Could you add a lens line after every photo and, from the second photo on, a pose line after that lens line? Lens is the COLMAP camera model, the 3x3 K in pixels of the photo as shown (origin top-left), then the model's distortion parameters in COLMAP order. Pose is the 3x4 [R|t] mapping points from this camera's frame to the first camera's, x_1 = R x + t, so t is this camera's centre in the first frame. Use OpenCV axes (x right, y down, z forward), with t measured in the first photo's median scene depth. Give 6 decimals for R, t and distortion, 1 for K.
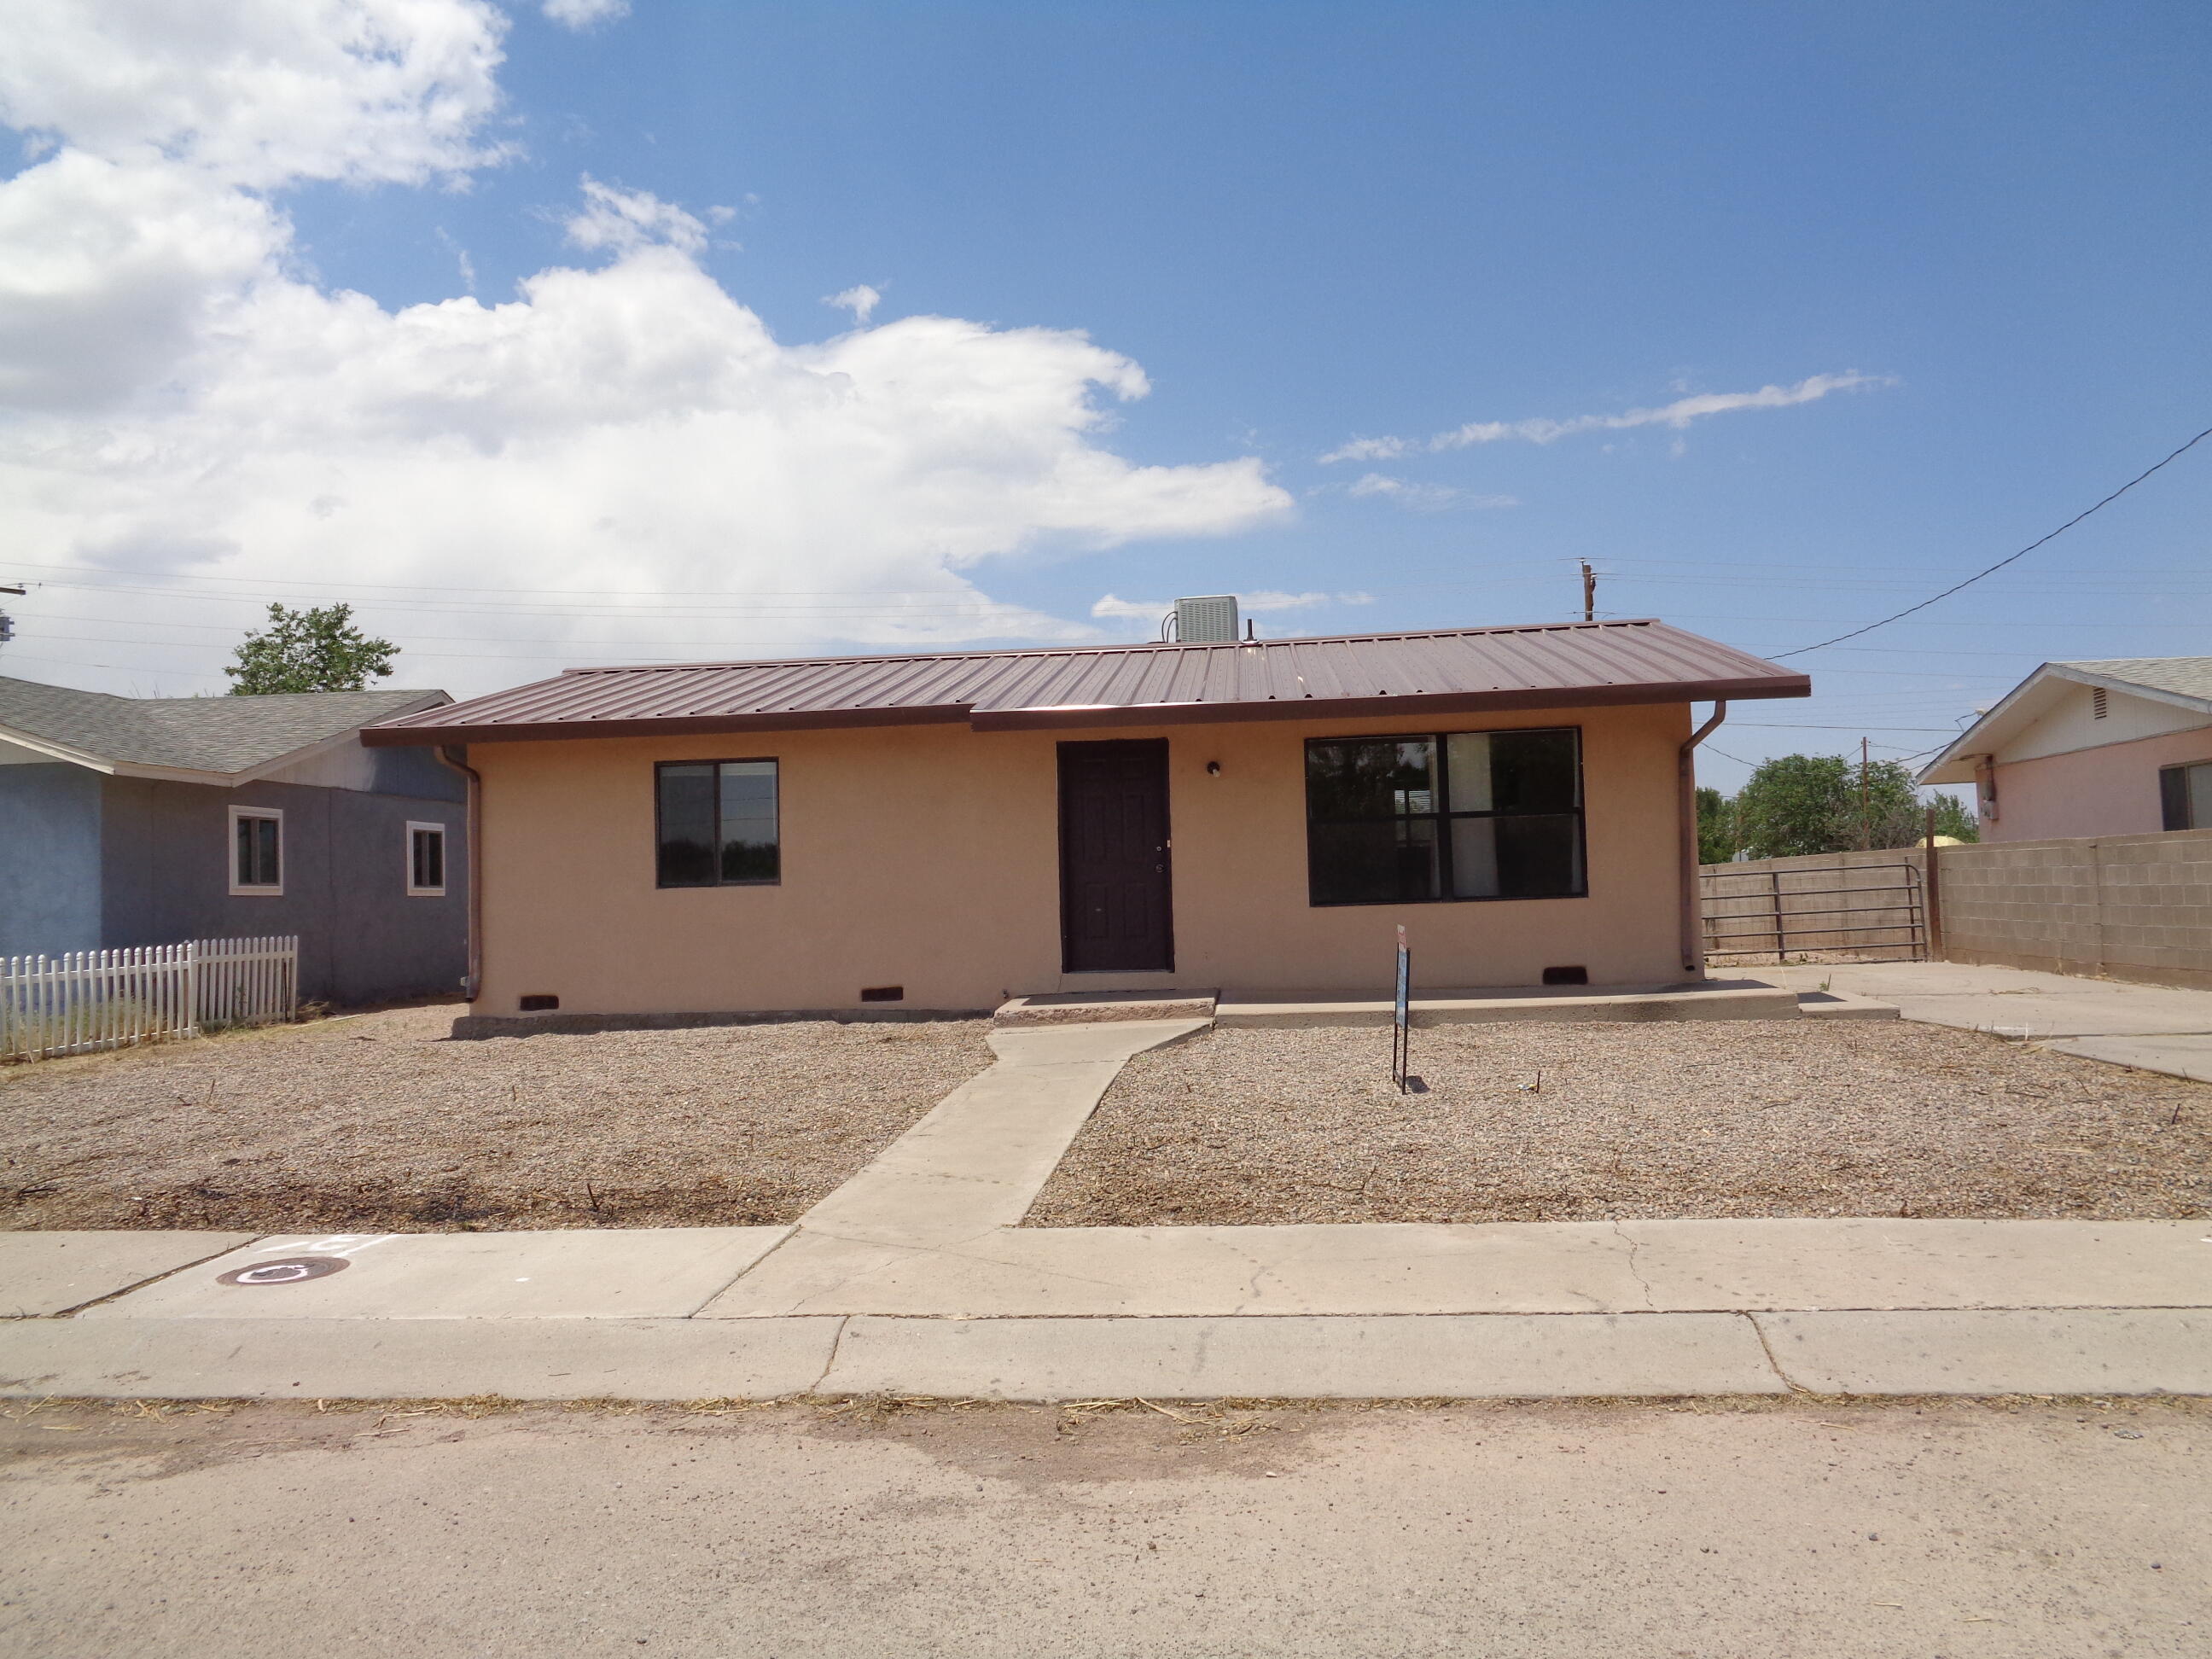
lens RADIAL K [[1732.6, 0, 1109.7], [0, 1732.6, 832.9], [0, 0, 1]] dist [0.010740, 0.010168]
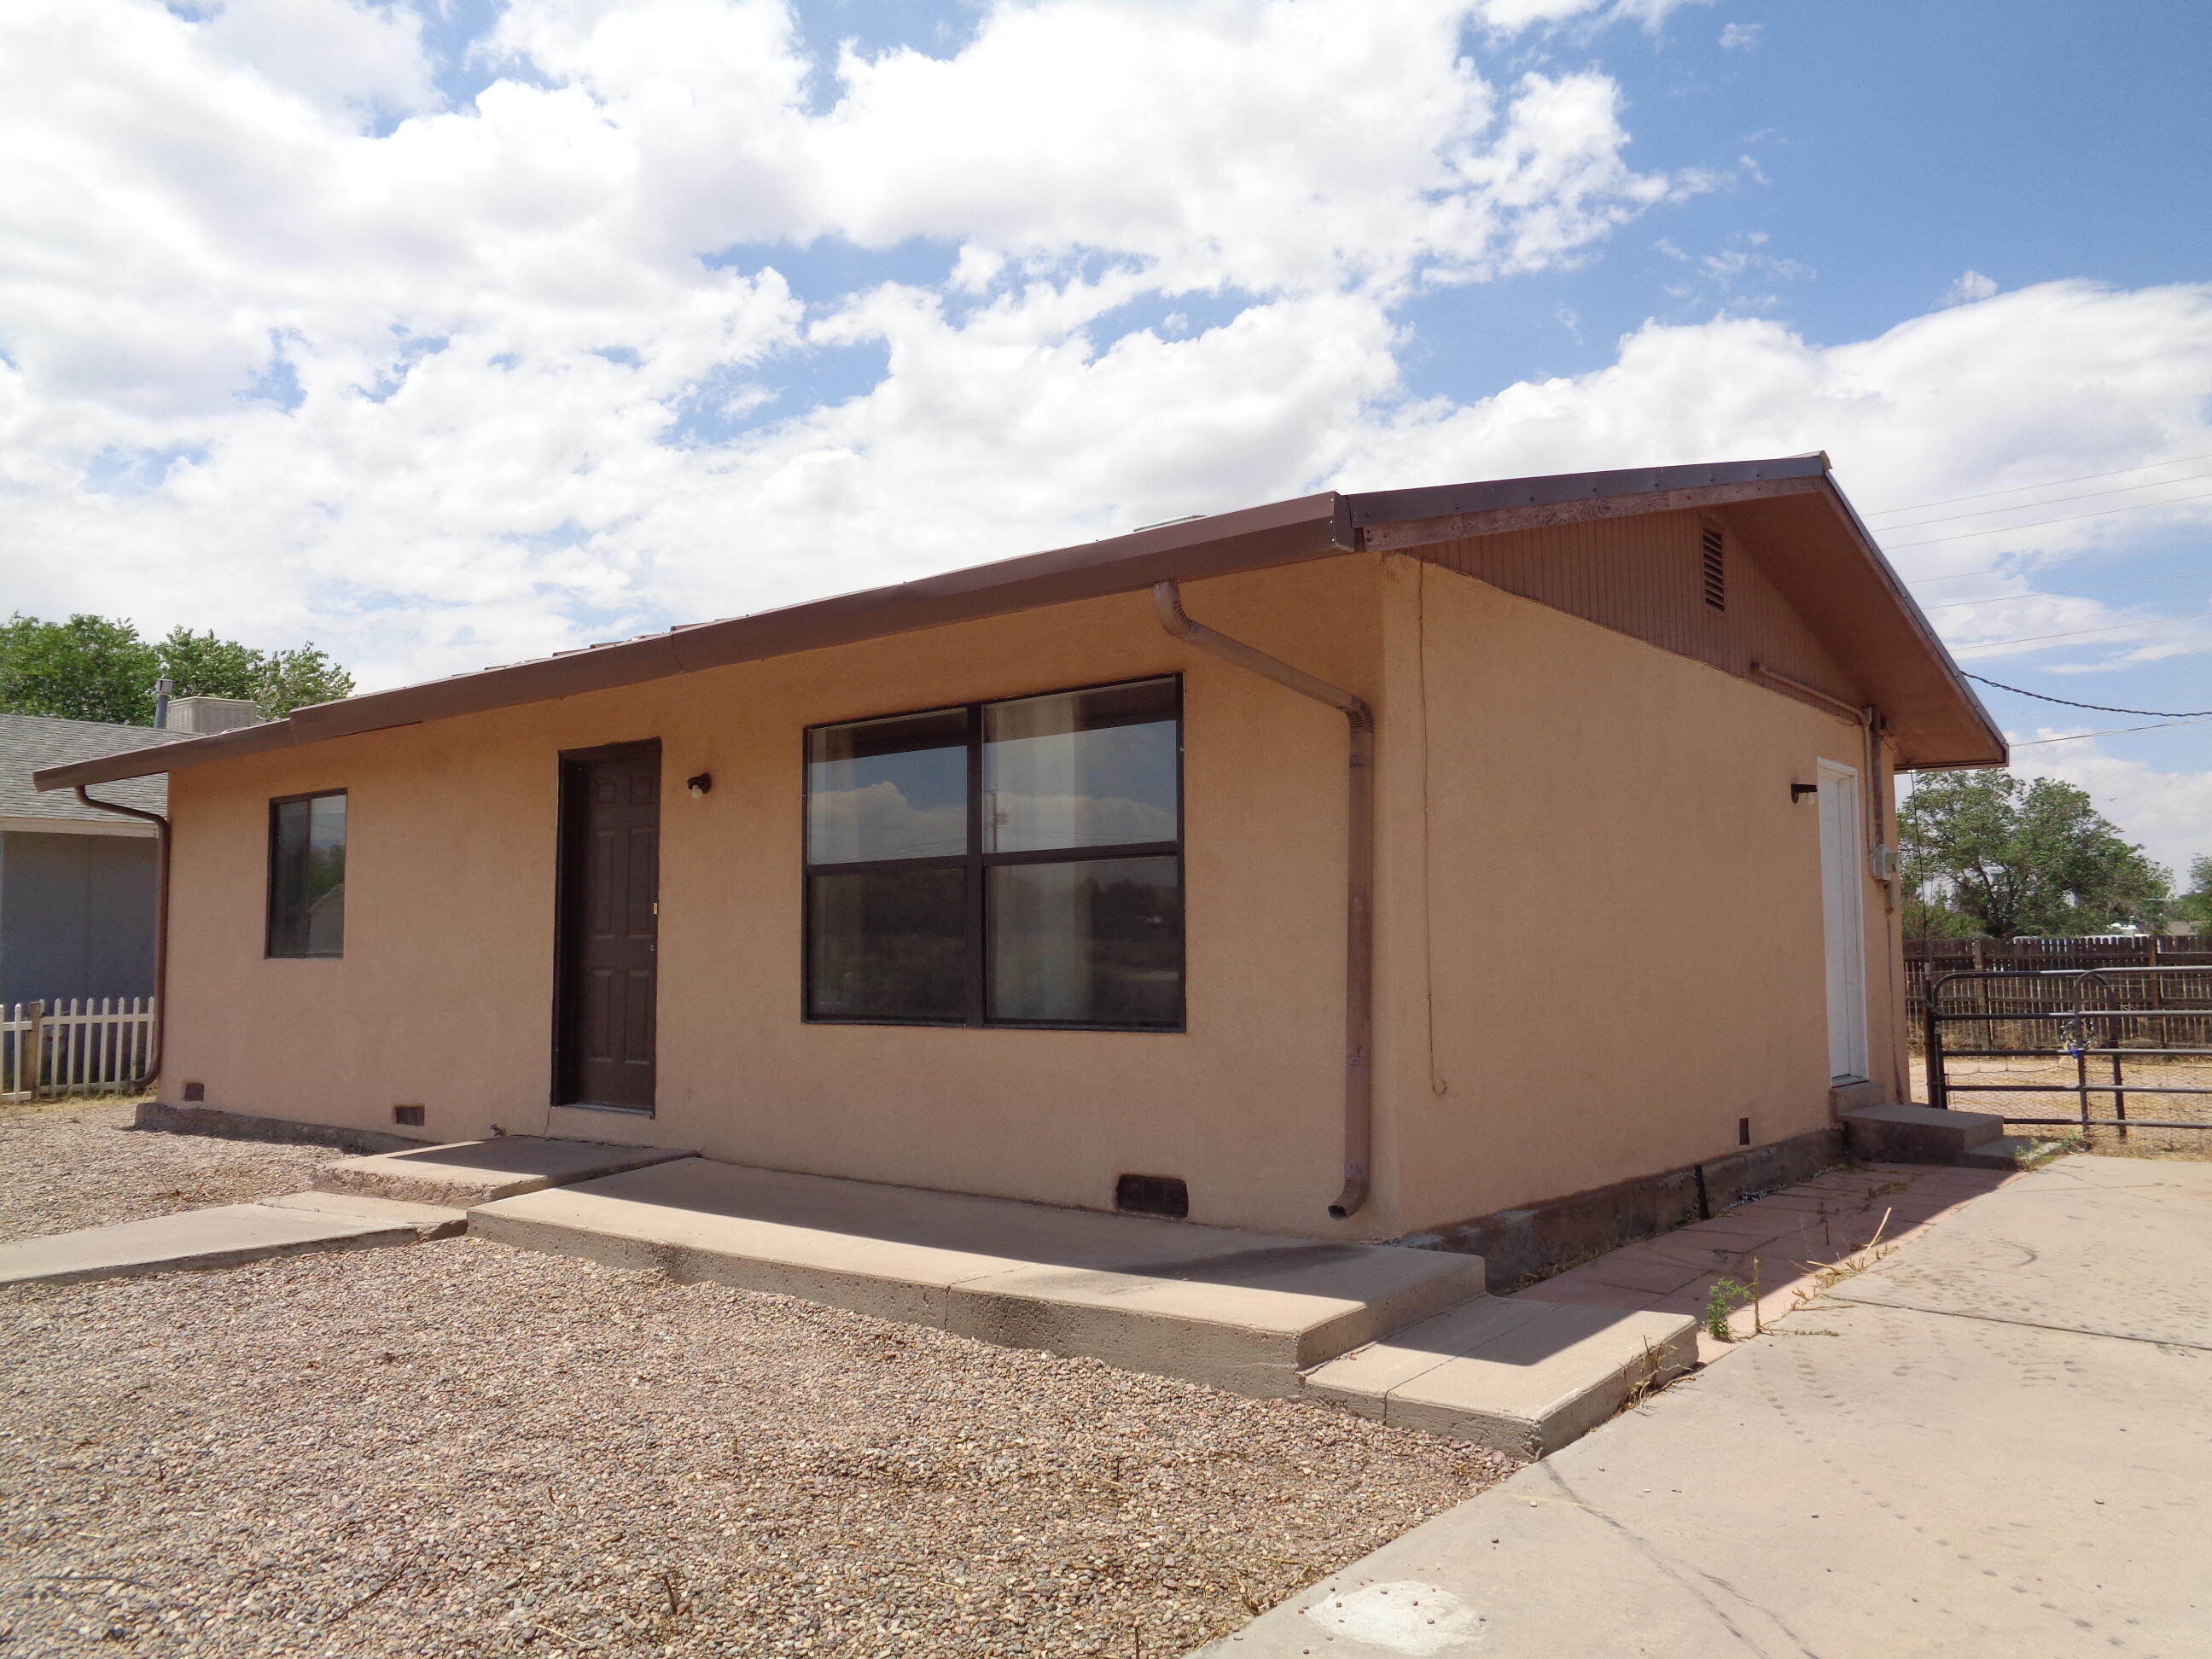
lens RADIAL K [[1681.7, 0, 1107.7], [0, 1681.7, 814.5], [0, 0, 1]] dist [0.012525, 0.003889]
pose [[0.820502, -0.022360, -0.571205, 0.504883], [0.005398, 0.999493, -0.031371, -0.007634], [0.571617, 0.022657, 0.820207, 0.587292]]
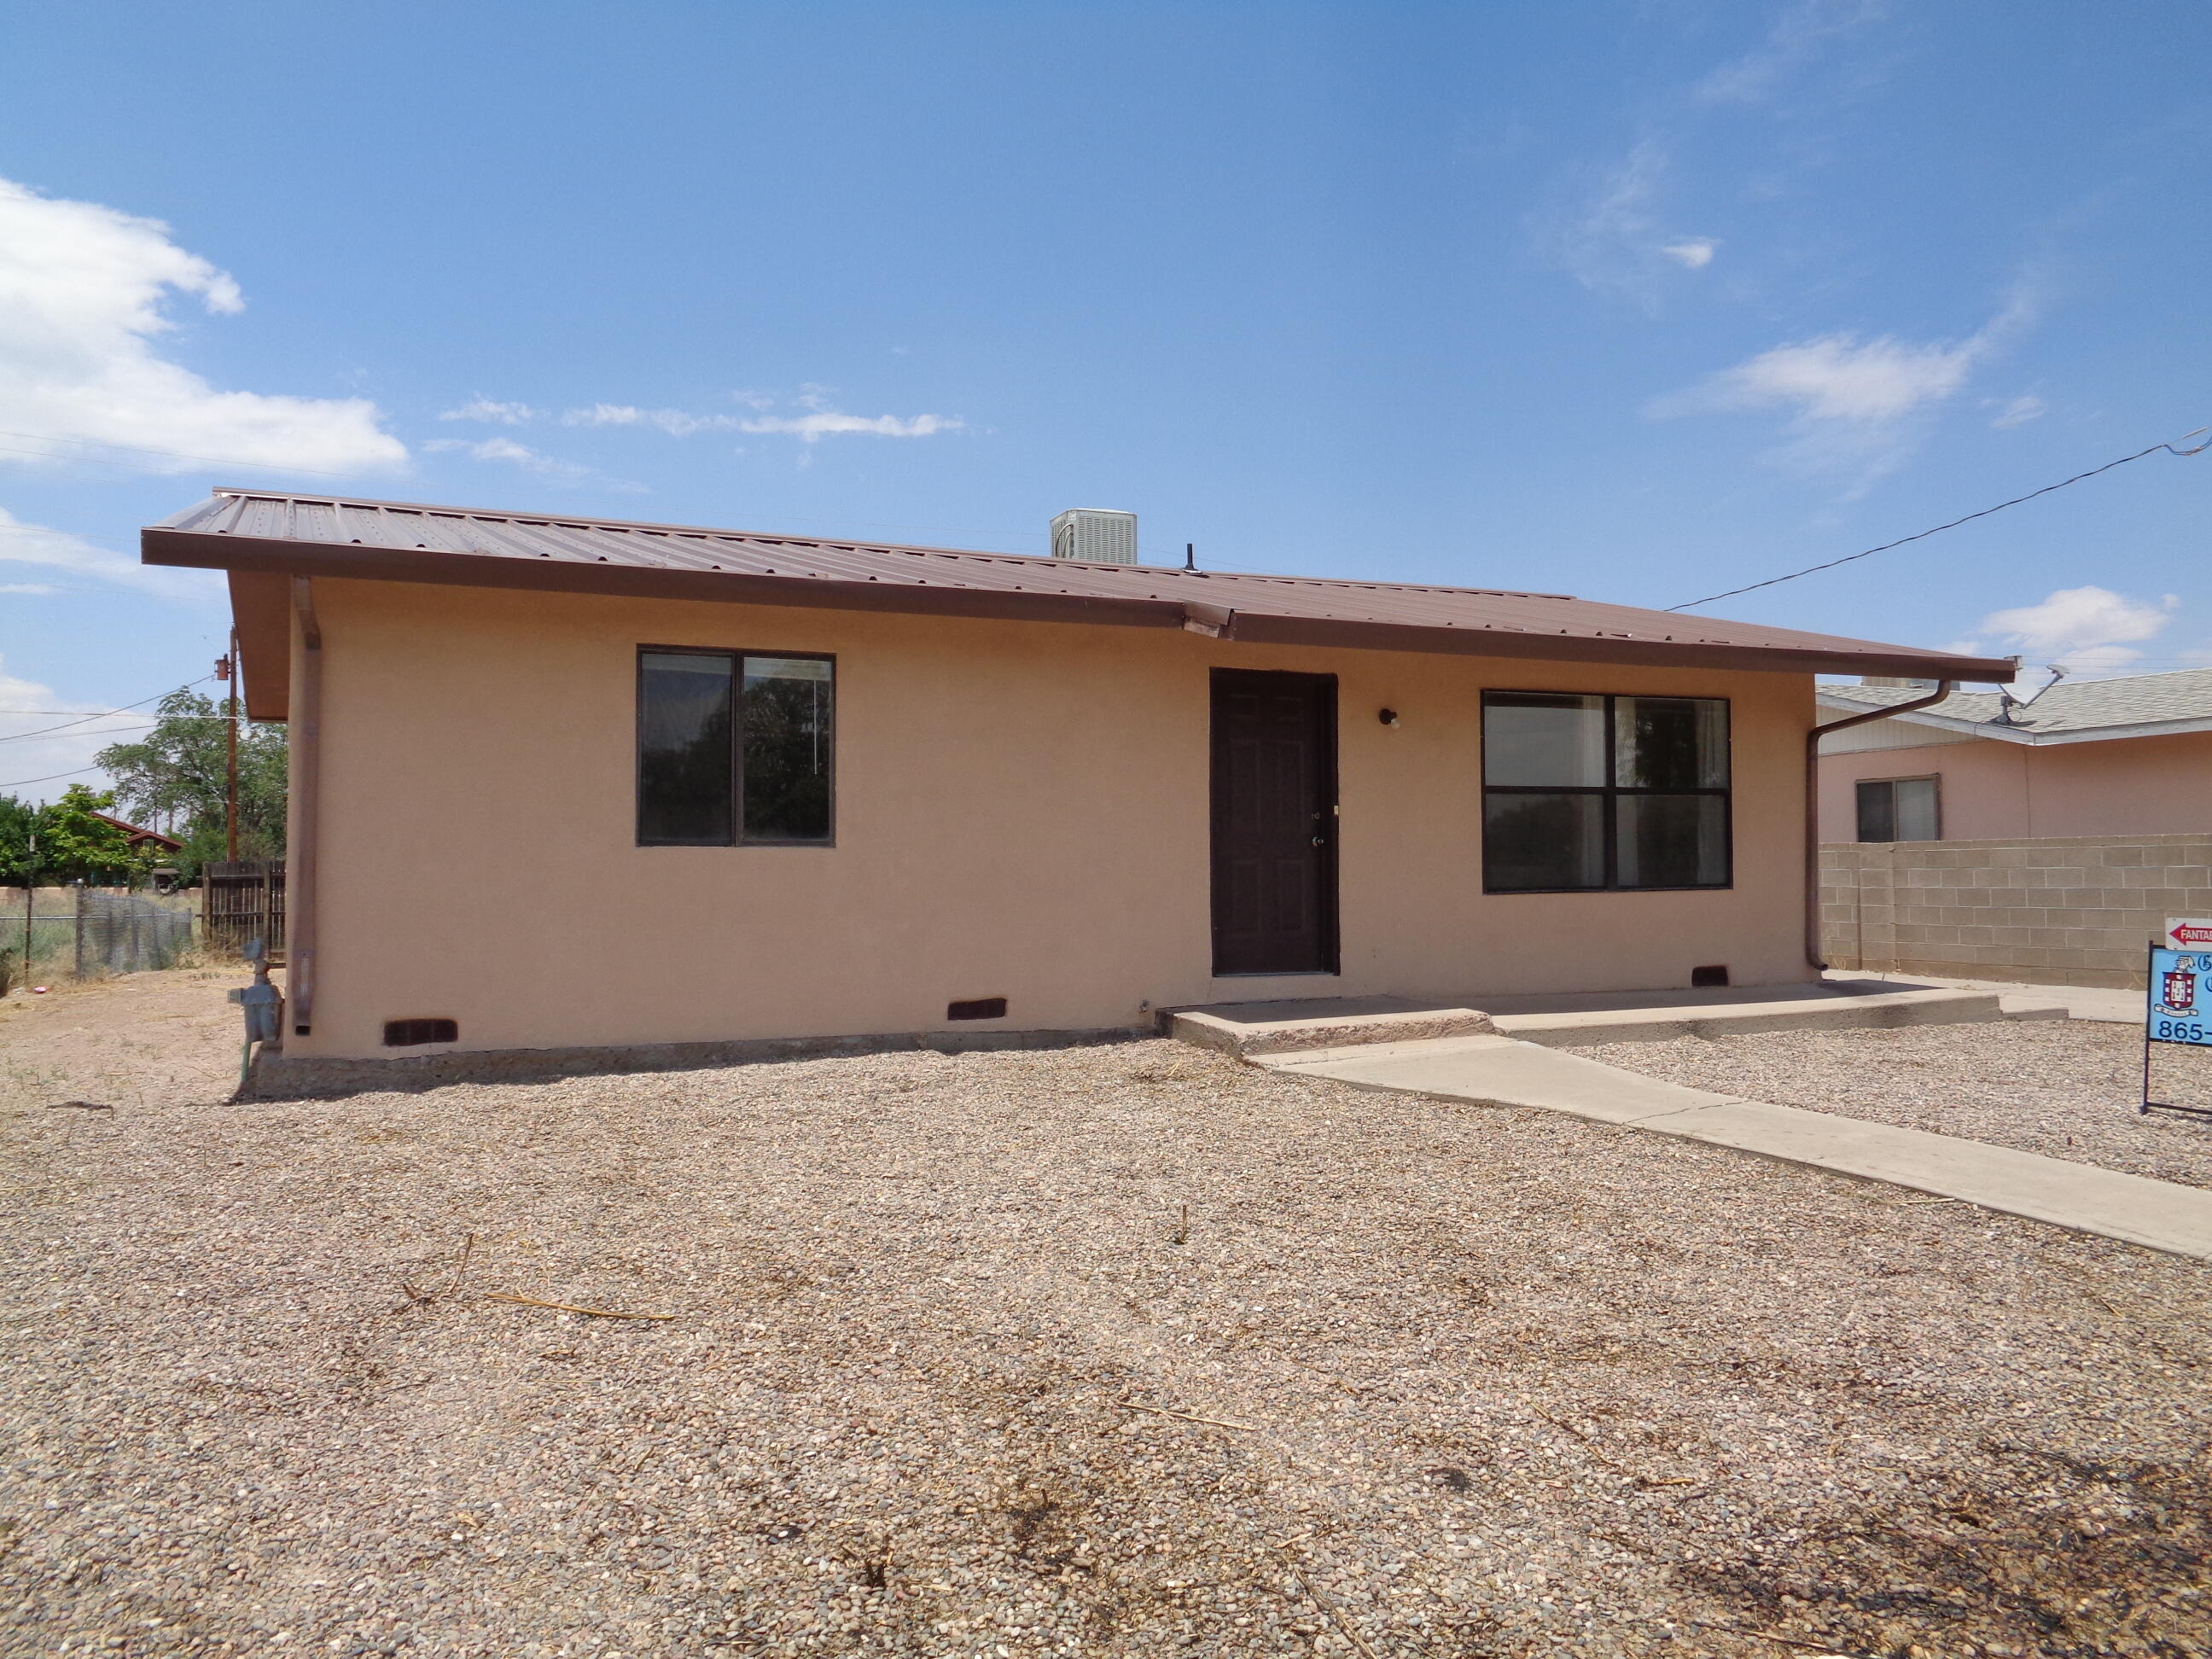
lens RADIAL K [[1681.7, 0, 1158.7], [0, 1681.7, 828.0], [0, 0, 1]] dist [0.012525, 0.003889]
pose [[0.863333, 0.037767, 0.503220, -0.408591], [-0.040595, 0.999161, -0.005342, 0.021291], [-0.503000, -0.015816, 0.864142, 0.380584]]
